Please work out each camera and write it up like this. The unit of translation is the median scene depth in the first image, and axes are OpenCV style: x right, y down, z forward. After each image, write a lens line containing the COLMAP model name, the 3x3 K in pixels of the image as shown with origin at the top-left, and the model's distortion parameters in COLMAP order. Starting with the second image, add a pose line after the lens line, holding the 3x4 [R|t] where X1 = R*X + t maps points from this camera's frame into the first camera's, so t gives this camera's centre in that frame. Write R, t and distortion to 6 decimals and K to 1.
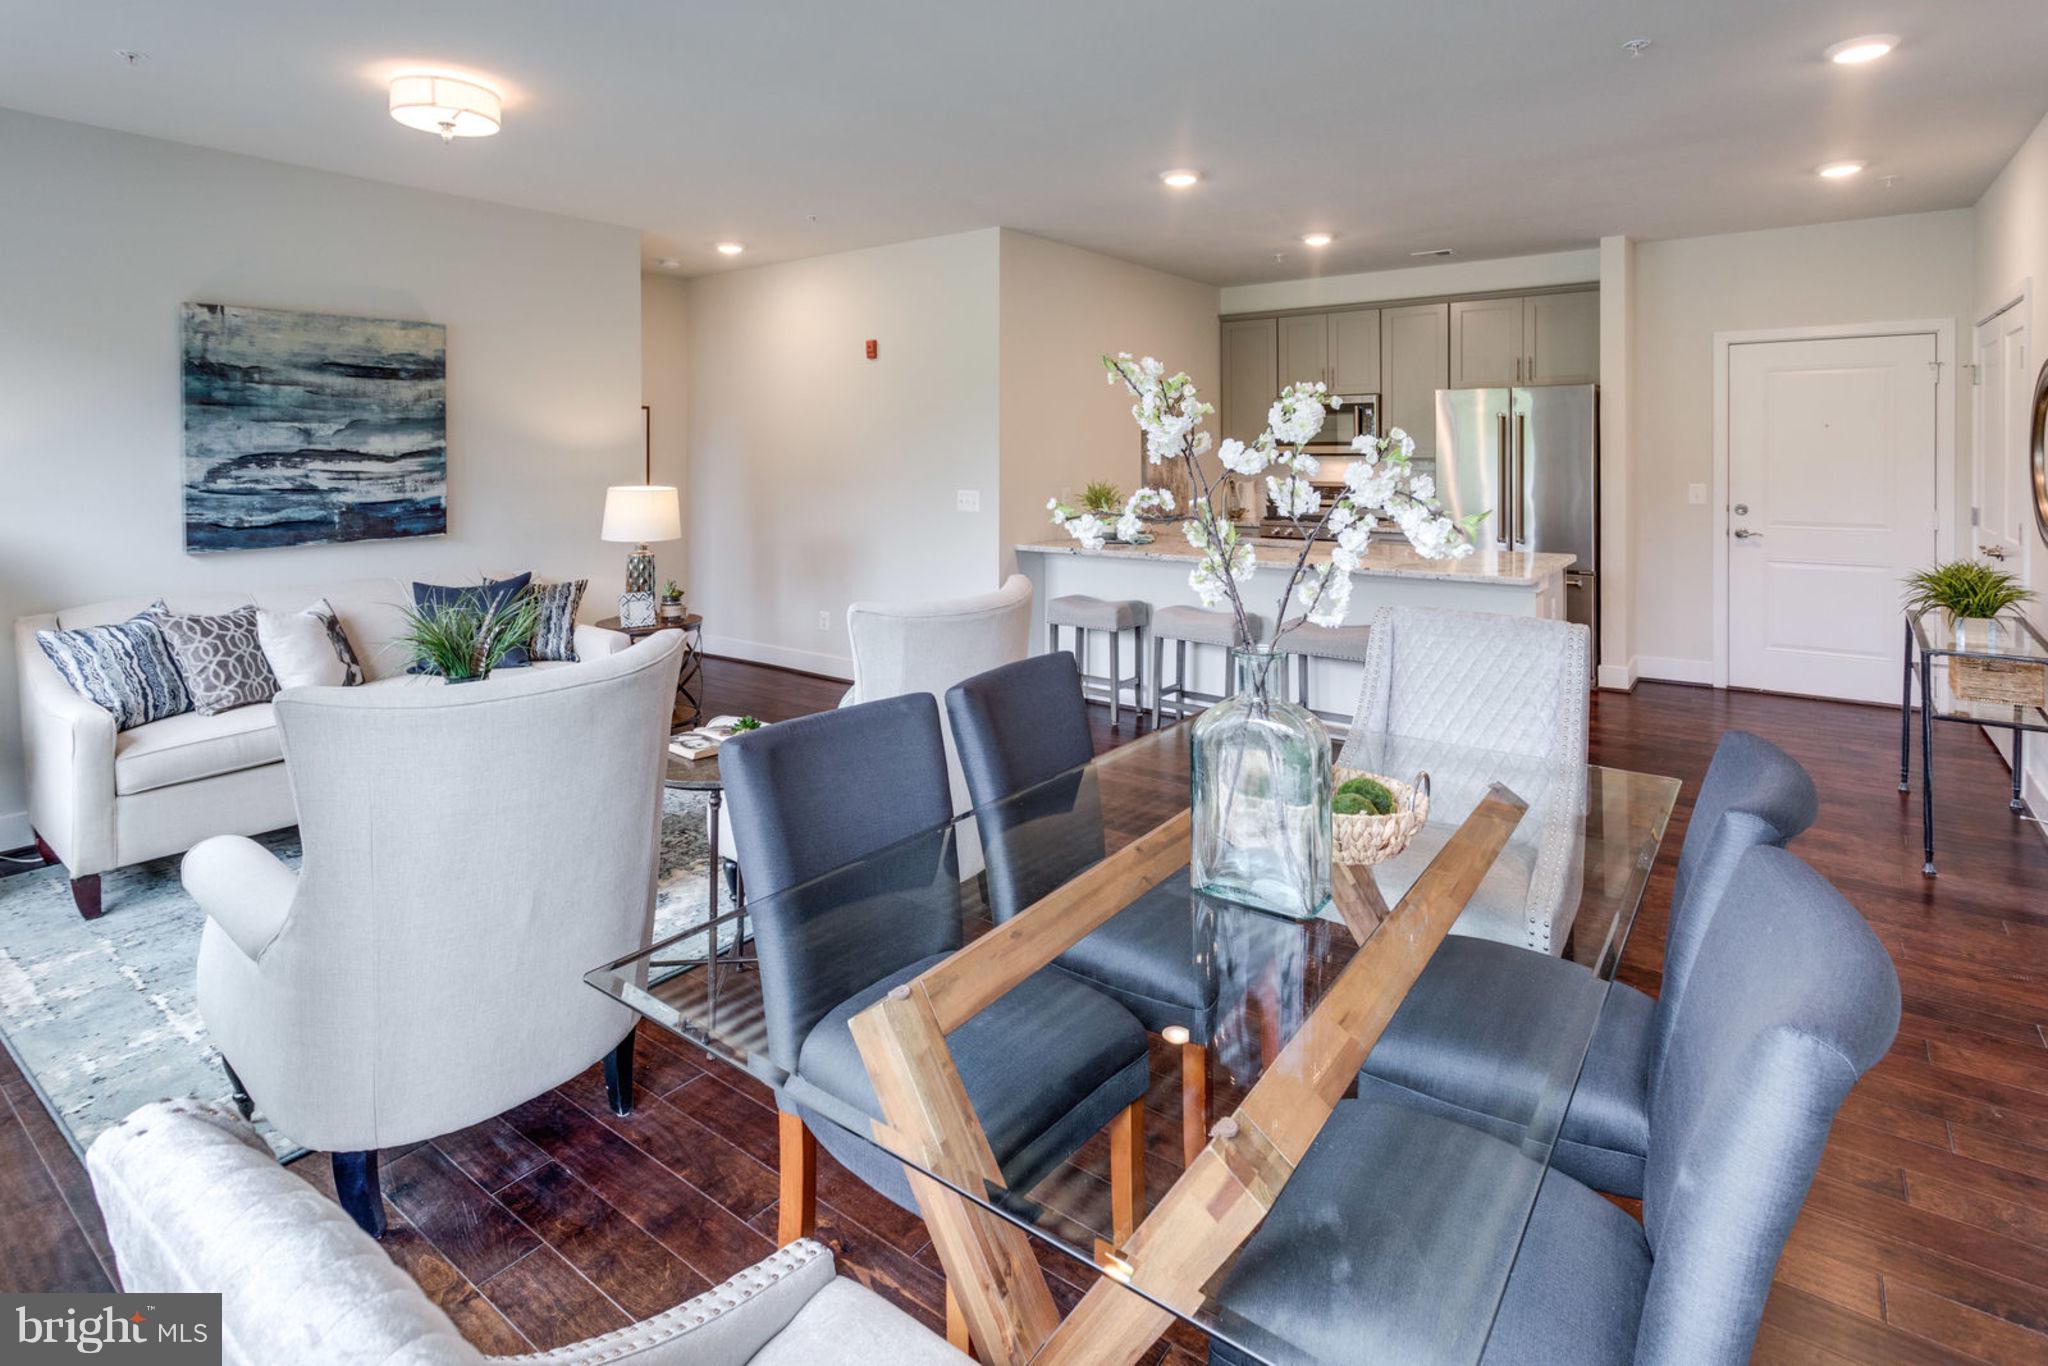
lens RADIAL K [[1036.1, 0, 1021.1], [0, 1036.1, 452.2], [0, 0, 1]] dist [0.000570, 0.025248]
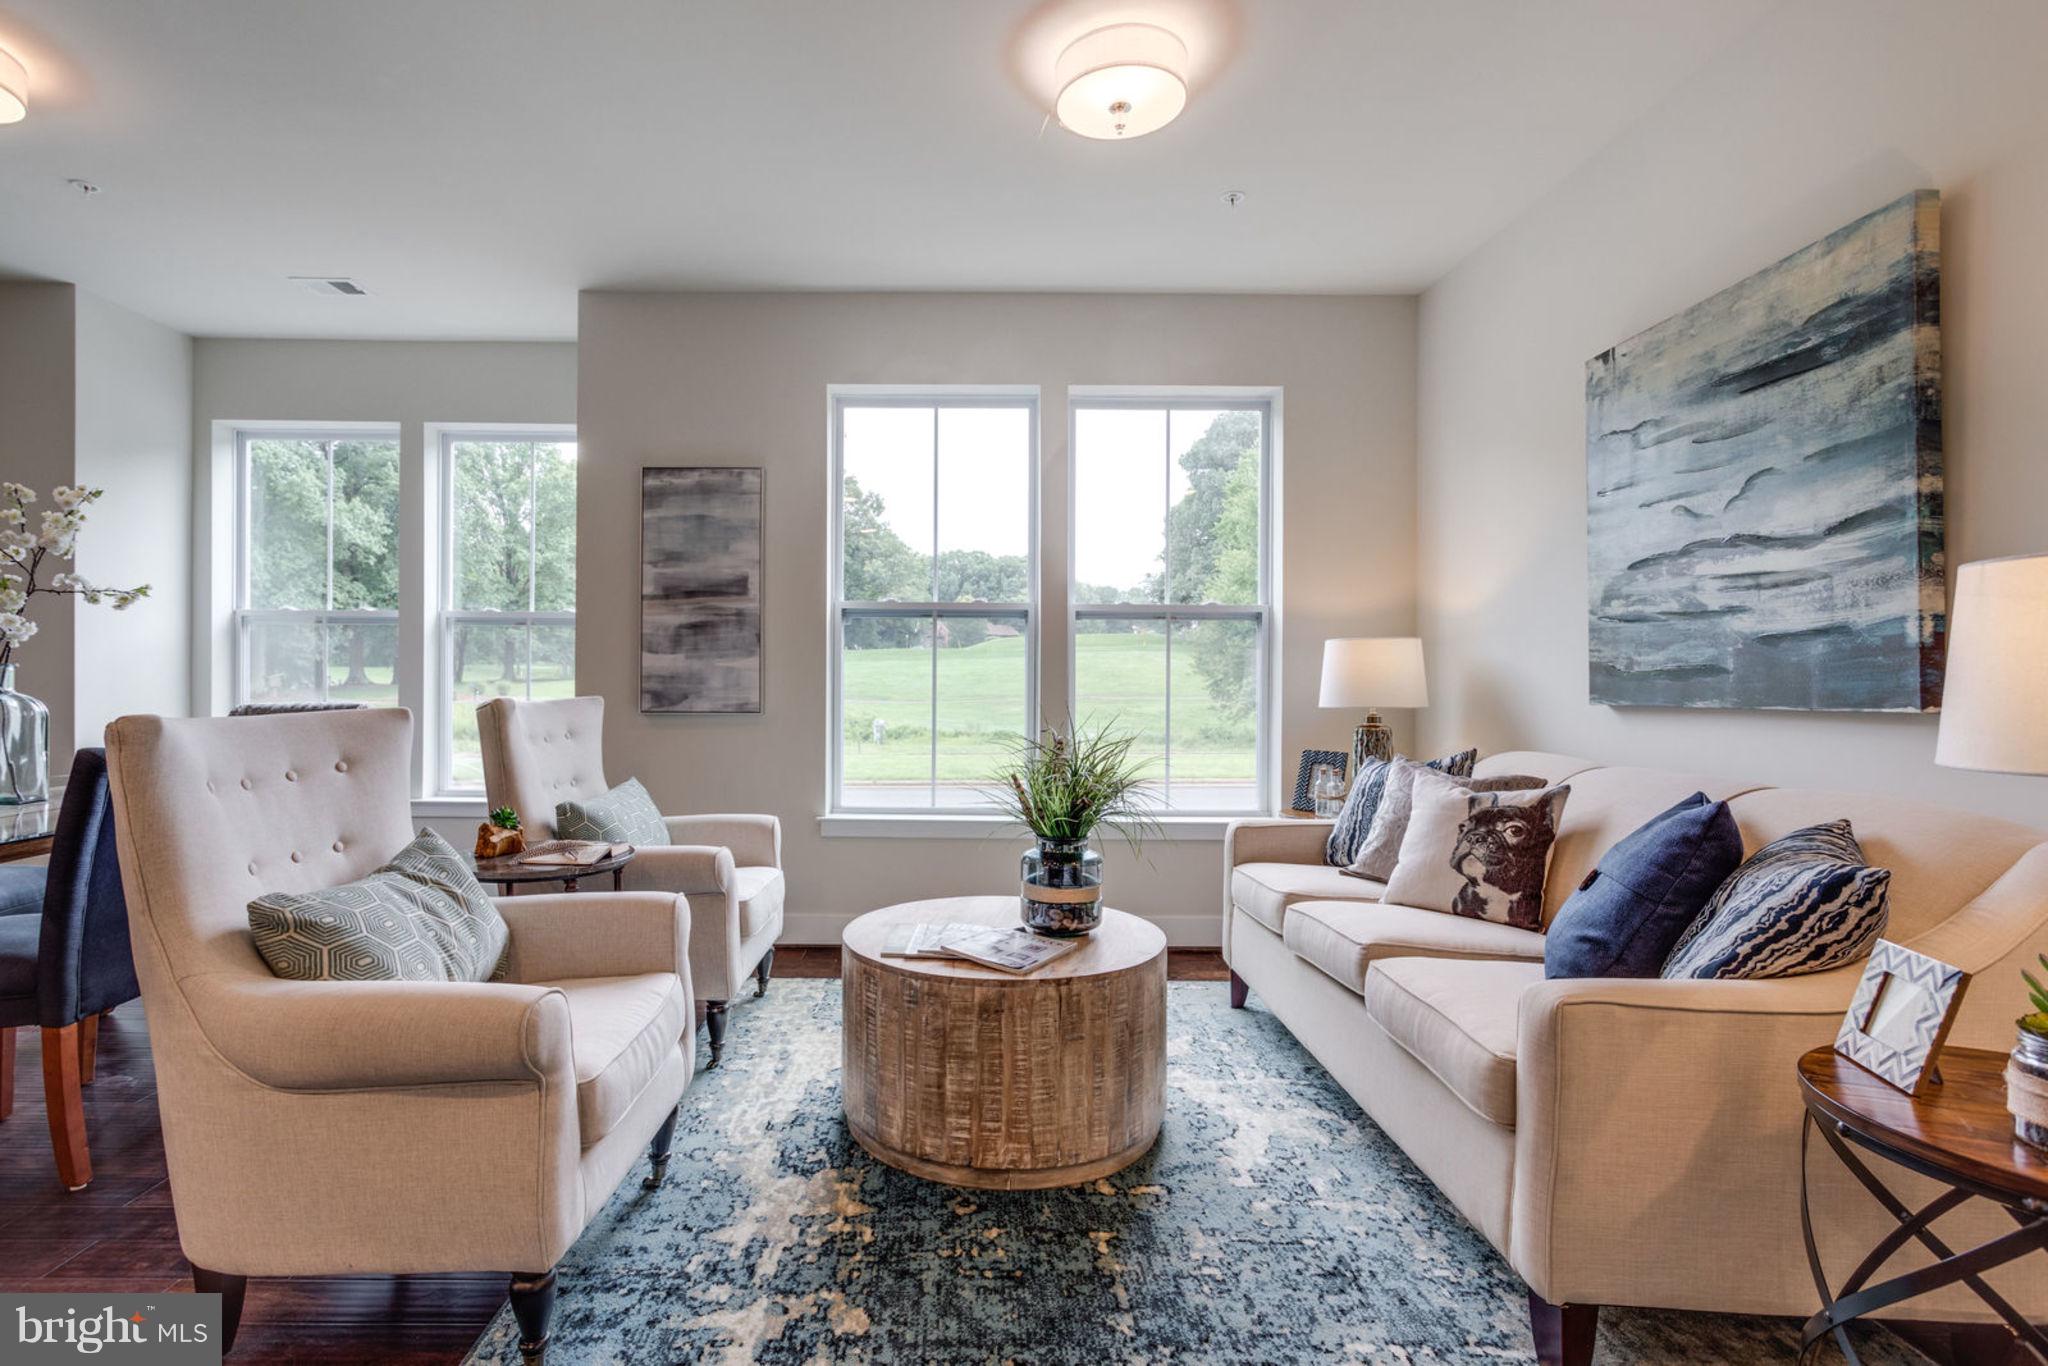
lens RADIAL K [[980.7, 0, 1027.0], [0, 980.7, 675.8], [0, 0, 1]] dist [-0.000443, -0.000080]
pose [[-0.752626, -0.006566, -0.658415, -0.047616], [-0.004541, 0.999978, -0.004782, 0.074405], [0.658432, -0.000609, -0.752640, 1.142479]]
